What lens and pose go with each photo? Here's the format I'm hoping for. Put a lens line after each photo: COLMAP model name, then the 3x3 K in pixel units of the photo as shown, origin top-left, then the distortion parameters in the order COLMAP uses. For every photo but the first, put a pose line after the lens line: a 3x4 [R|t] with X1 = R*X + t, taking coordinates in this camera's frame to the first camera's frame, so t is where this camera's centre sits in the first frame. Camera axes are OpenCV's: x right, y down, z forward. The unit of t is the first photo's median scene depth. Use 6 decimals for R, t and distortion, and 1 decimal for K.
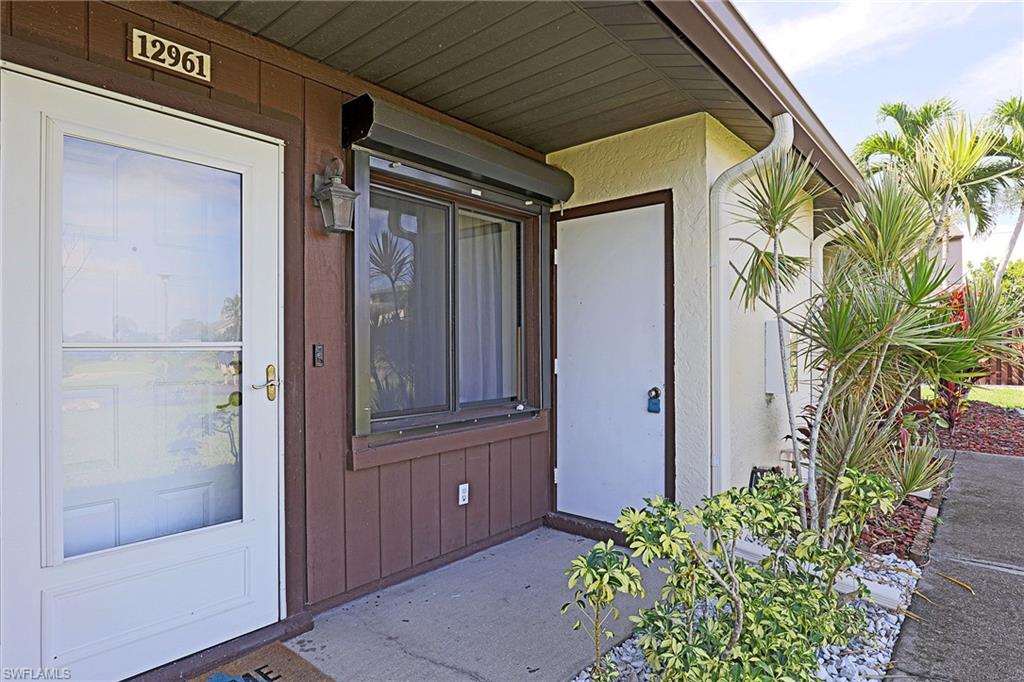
lens RADIAL K [[561.7, 0, 510.3], [0, 561.7, 344.1], [0, 0, 1]] dist [-0.007596, -0.001053]
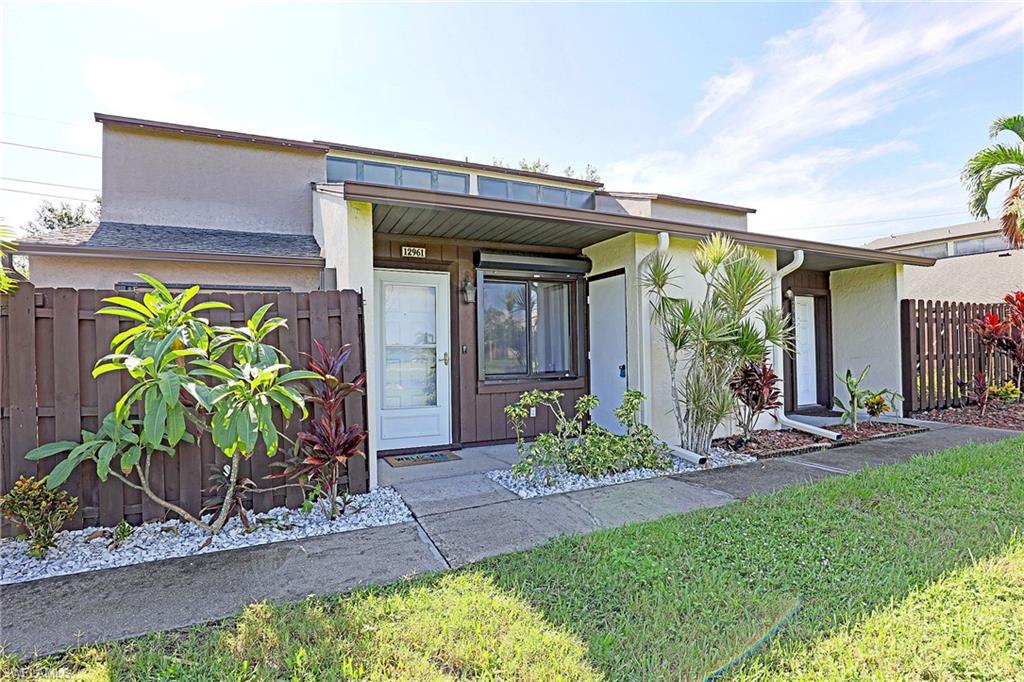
lens RADIAL K [[485.7, 0, 514.0], [0, 485.7, 344.7], [0, 0, 1]] dist [0.001424, -0.002132]
pose [[0.905583, -0.018665, -0.423759, 0.769931], [0.013303, 0.999790, -0.015608, 0.033982], [0.423961, 0.008497, 0.905641, -0.895036]]
